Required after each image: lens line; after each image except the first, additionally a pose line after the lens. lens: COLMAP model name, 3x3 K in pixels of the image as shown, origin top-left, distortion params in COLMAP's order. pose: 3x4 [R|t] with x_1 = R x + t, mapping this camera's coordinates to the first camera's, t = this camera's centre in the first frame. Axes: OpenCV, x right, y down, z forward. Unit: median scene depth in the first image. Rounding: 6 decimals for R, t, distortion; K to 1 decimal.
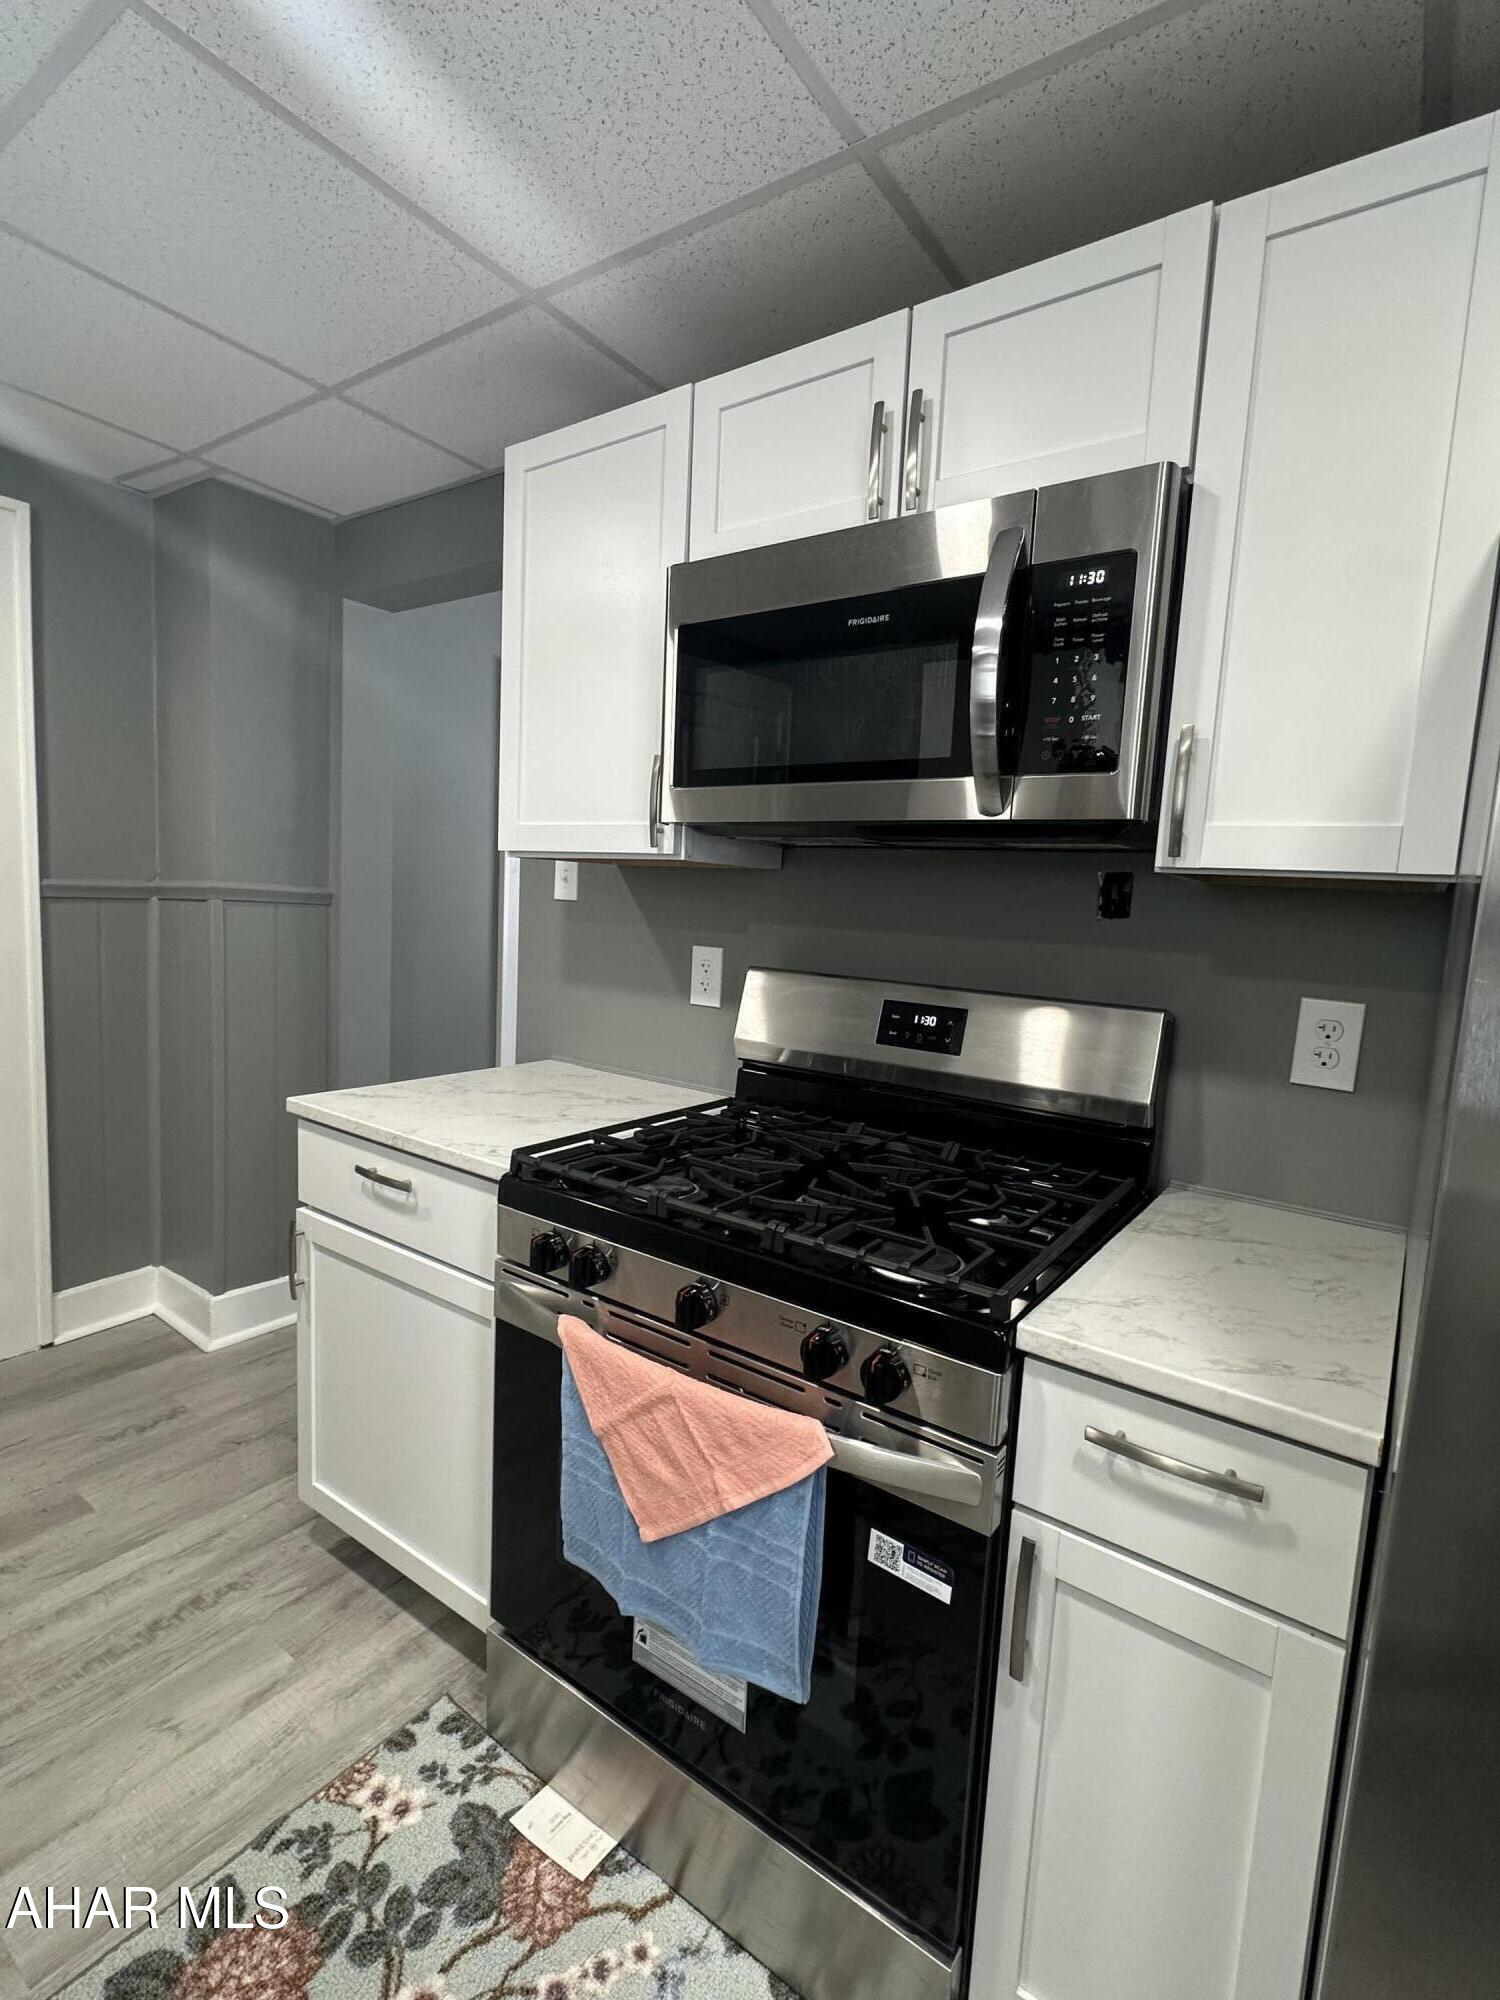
lens RADIAL K [[942.8, 0, 750.0], [0, 942.8, 1000.0], [0, 0, 1]] dist [-0.001088, -0.000344]
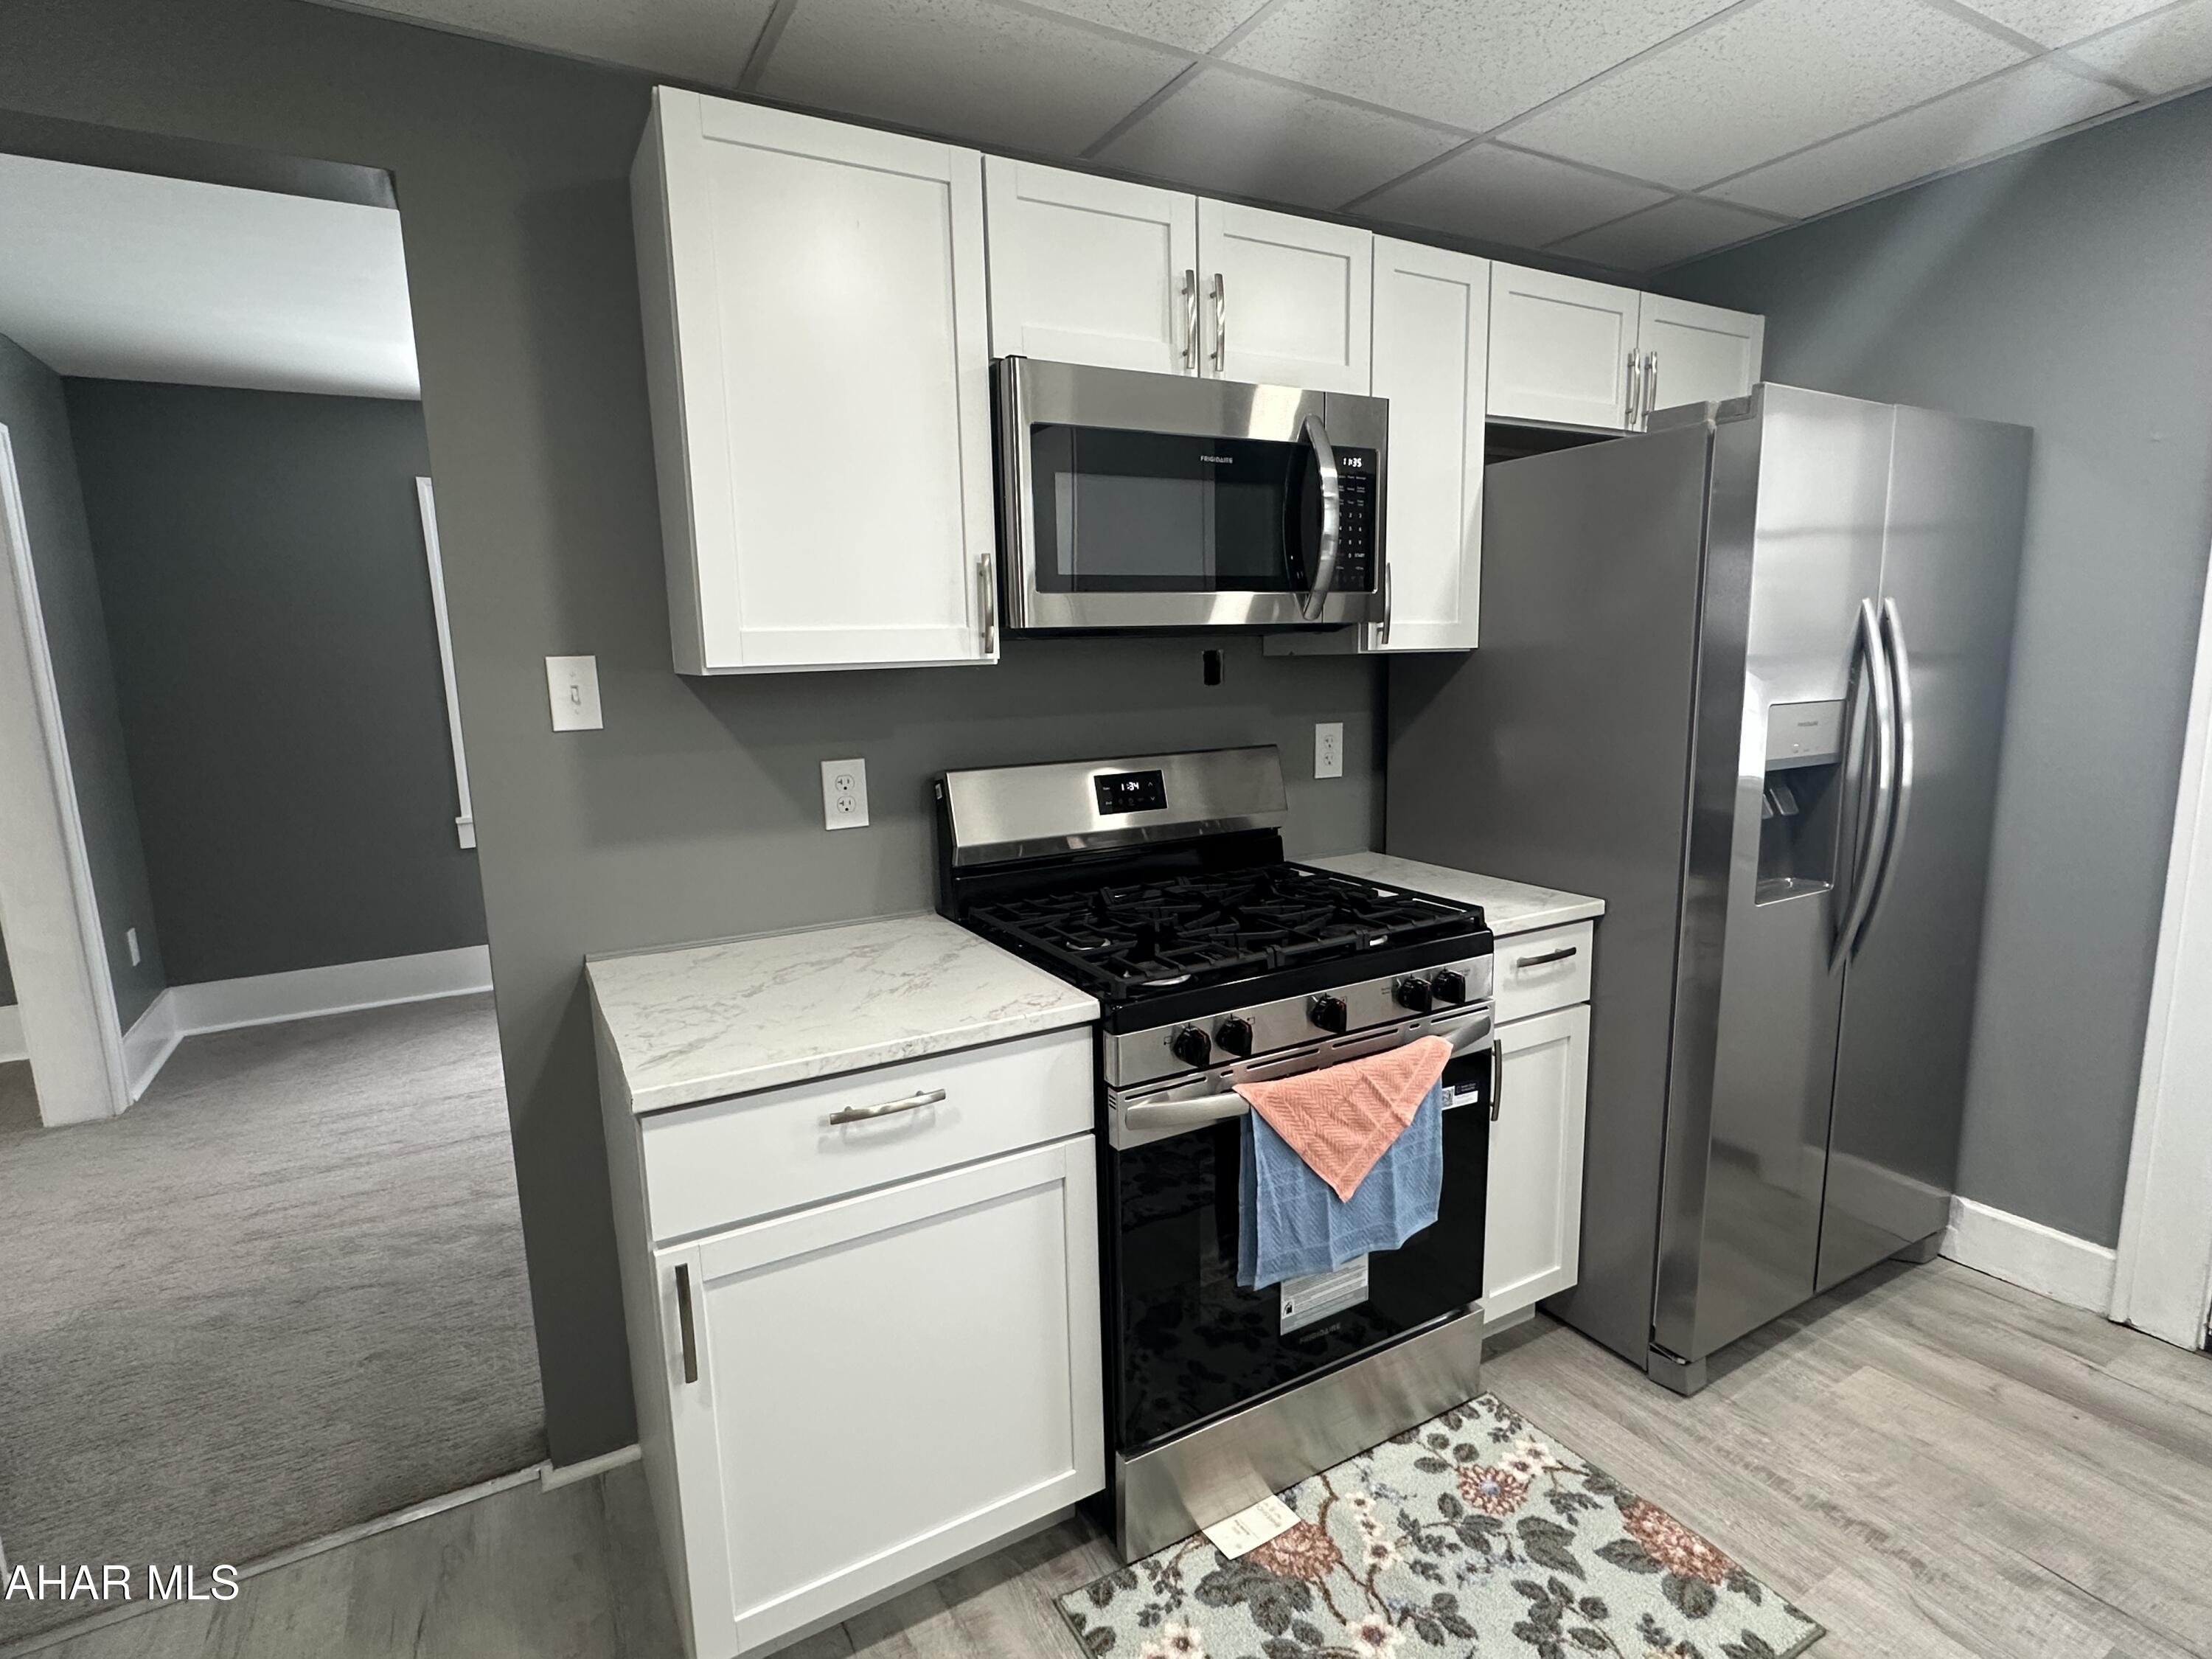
lens RADIAL K [[1097.6, 0, 1101.3], [0, 1097.6, 837.0], [0, 0, 1]] dist [-0.001207, -0.000455]
pose [[0.429484, -0.209768, 0.878374, -1.326023], [0.145885, 0.975989, 0.161749, -0.182470], [-0.891213, 0.058673, 0.449773, 0.538655]]
